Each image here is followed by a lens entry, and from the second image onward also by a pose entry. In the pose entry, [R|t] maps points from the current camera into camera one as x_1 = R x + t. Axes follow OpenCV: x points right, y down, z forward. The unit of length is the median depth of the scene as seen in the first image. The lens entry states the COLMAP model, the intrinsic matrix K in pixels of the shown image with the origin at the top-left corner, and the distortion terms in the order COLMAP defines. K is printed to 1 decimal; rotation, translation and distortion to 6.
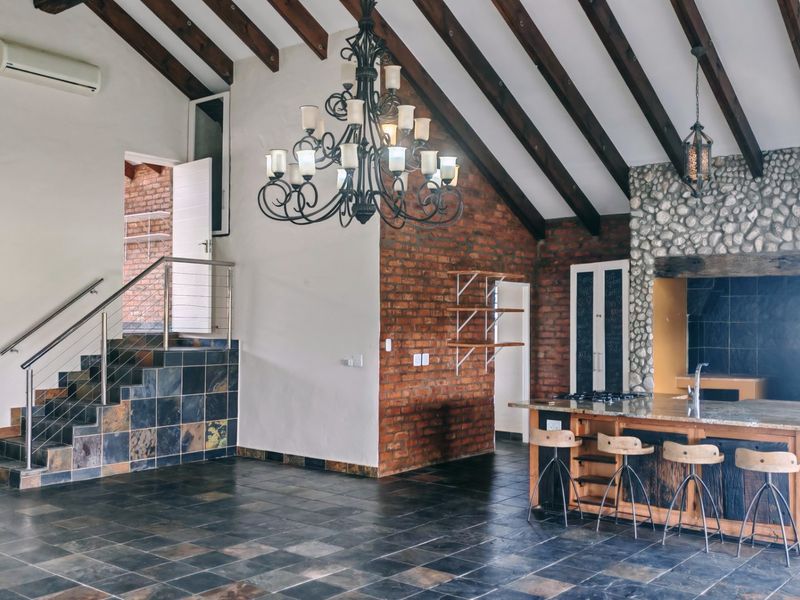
lens RADIAL K [[820.5, 0, 400.0], [0, 820.5, 300.0], [0, 0, 1]] dist [0.104307, -0.260202]
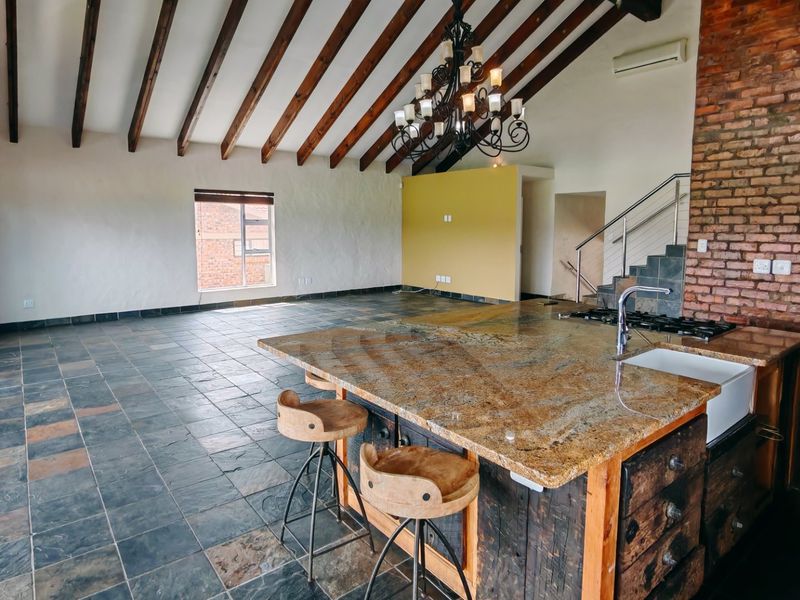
lens RADIAL K [[497.9, 0, 400.2], [0, 497.9, 273.5], [0, 0, 1]] dist [0.027228, -0.001242]
pose [[-0.232917, 0.091911, -0.968144, 0.606974], [0.021595, 0.995767, 0.089338, 0.026002], [0.972257, -0.000099, -0.233916, 0.755436]]
